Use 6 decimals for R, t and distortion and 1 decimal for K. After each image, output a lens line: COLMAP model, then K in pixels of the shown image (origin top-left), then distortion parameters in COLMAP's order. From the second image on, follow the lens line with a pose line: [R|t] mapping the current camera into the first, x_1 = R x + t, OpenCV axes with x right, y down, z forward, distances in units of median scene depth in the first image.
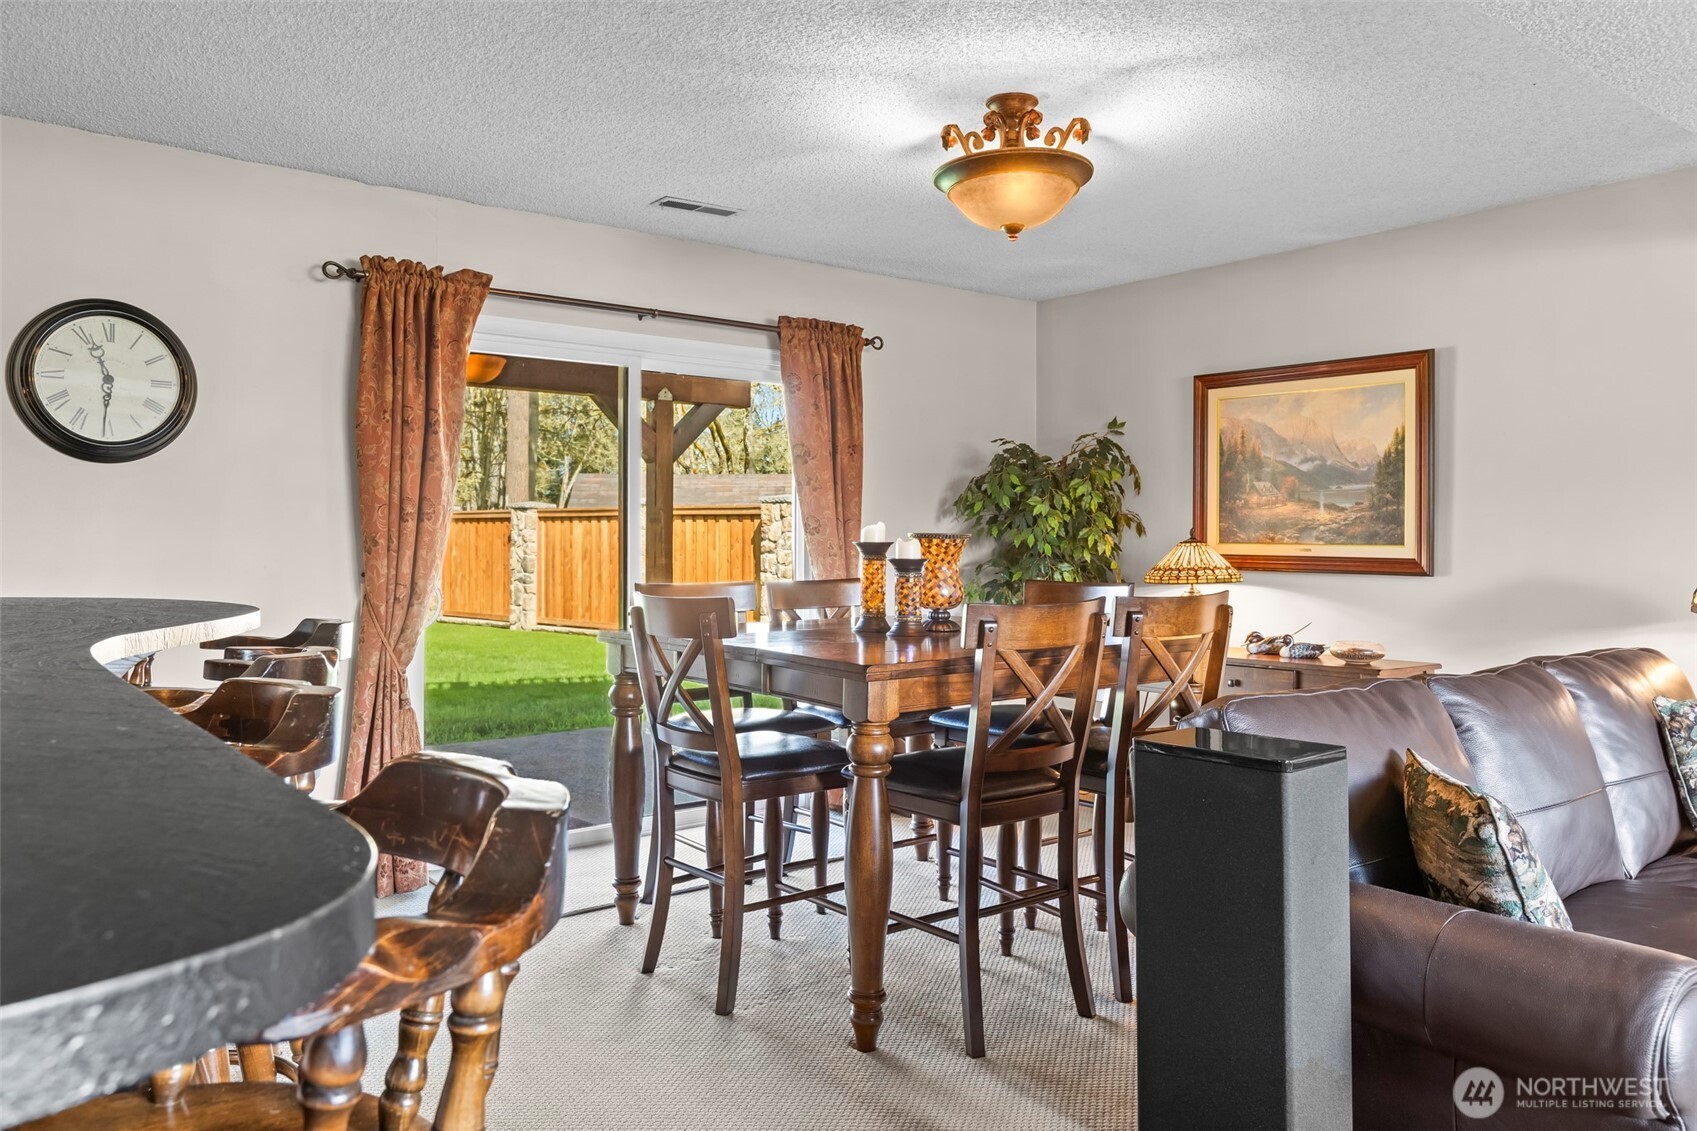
lens RADIAL K [[1249.1, 0, 848.5], [0, 1249.1, 555.8], [0, 0, 1]] dist [-0.008809, -0.002666]
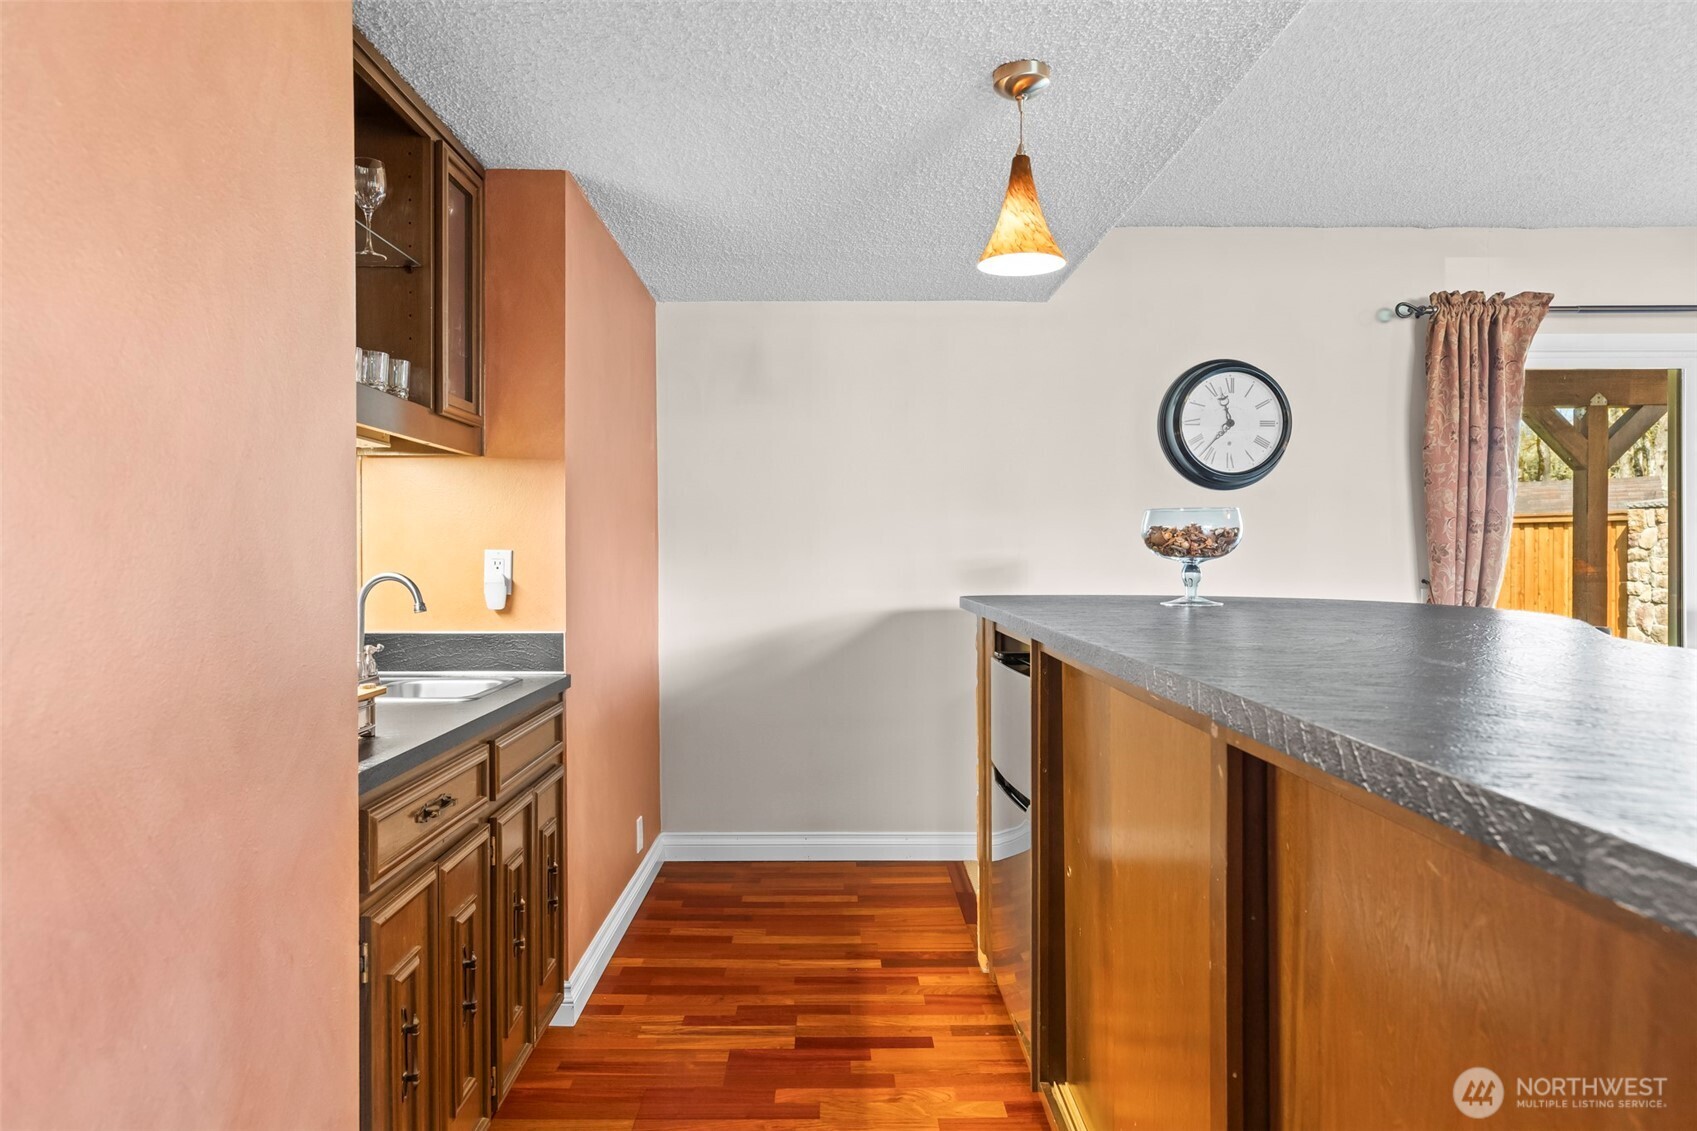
lens RADIAL K [[1072.5, 0, 847.0], [0, 1072.5, 571.3], [0, 0, 1]] dist [0.007661, 0.000848]
pose [[0.789853, 0.001539, -0.613294, -0.209842], [0.002130, 0.999984, 0.005253, 0.000111], [0.613293, -0.005455, 0.789837, -0.073087]]
